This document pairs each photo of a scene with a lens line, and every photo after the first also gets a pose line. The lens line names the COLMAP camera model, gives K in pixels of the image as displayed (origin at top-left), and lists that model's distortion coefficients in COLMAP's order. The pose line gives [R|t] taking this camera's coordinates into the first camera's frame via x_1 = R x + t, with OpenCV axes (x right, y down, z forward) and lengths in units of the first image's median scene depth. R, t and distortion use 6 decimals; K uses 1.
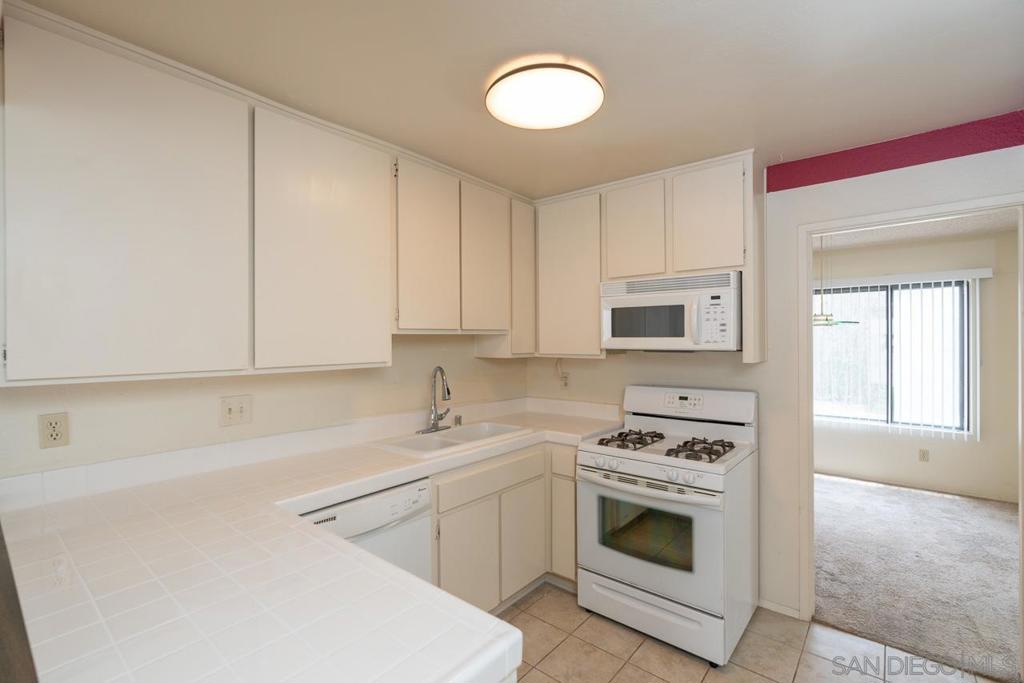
lens RADIAL K [[468.0, 0, 514.8], [0, 468.0, 345.3], [0, 0, 1]] dist [-0.008403, 0.000816]
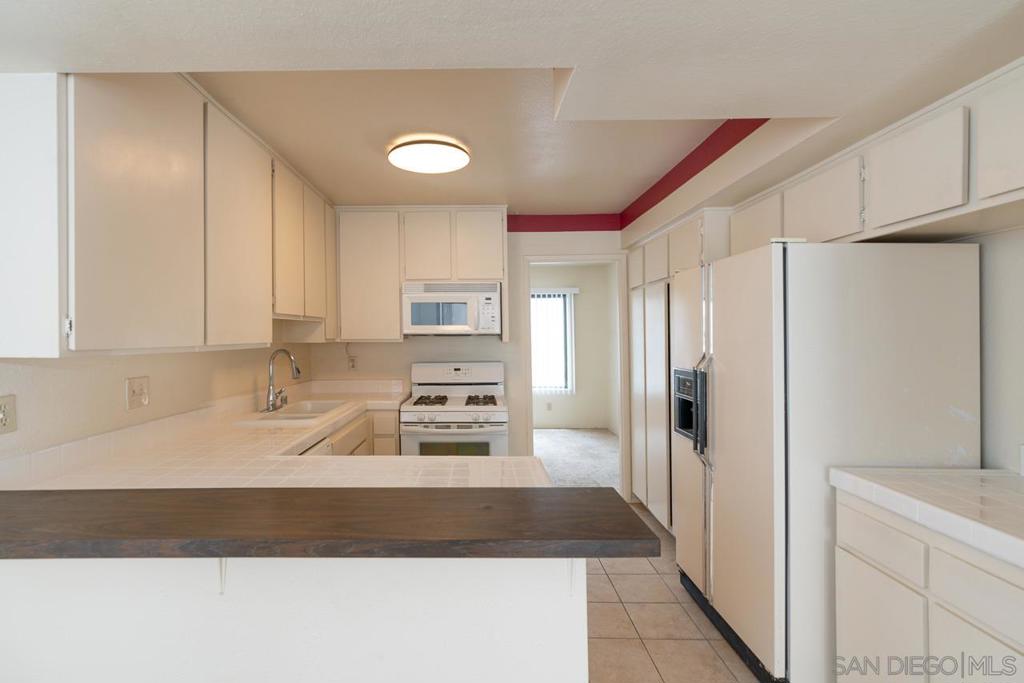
lens RADIAL K [[468.0, 0, 503.7], [0, 468.0, 336.5], [0, 0, 1]] dist [-0.008403, 0.000816]
pose [[0.761682, -0.002864, 0.647945, -0.457799], [0.008874, 0.999943, -0.006012, 0.025442], [-0.647891, 0.010329, 0.761663, -0.162157]]
